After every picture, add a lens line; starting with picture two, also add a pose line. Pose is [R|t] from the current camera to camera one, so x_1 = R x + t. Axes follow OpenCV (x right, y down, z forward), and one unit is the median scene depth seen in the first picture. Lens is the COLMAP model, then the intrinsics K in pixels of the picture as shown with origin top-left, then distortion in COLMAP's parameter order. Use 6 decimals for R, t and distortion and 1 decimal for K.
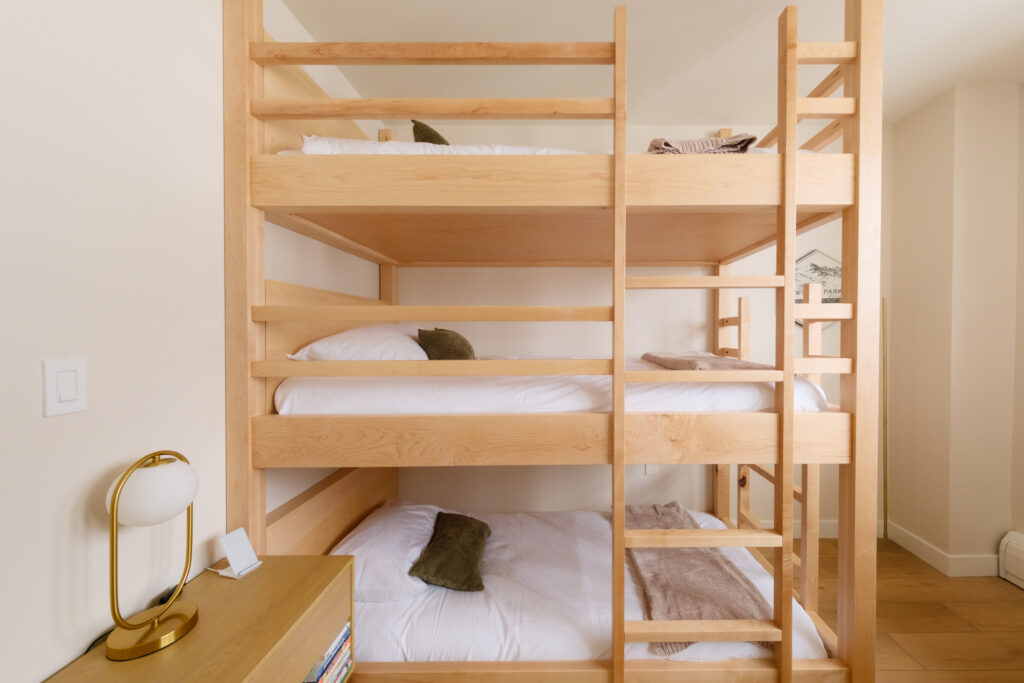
lens RADIAL K [[372.7, 0, 512.0], [0, 372.7, 341.5], [0, 0, 1]] dist [-0.001346, -0.000351]
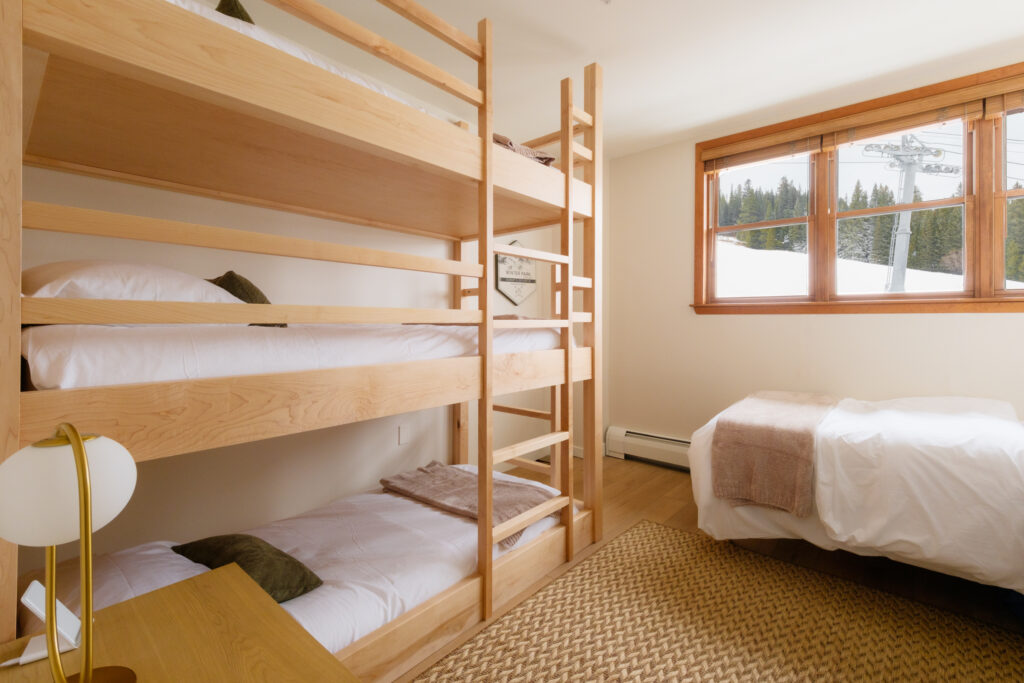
lens RADIAL K [[454.3, 0, 512.2], [0, 454.3, 313.9], [0, 0, 1]] dist [-0.000156, -0.000466]
pose [[0.657959, 0.020976, 0.752762, -0.735938], [-0.001122, 0.999638, -0.026874, 0.098747], [-0.753053, 0.016838, 0.657744, -0.023059]]
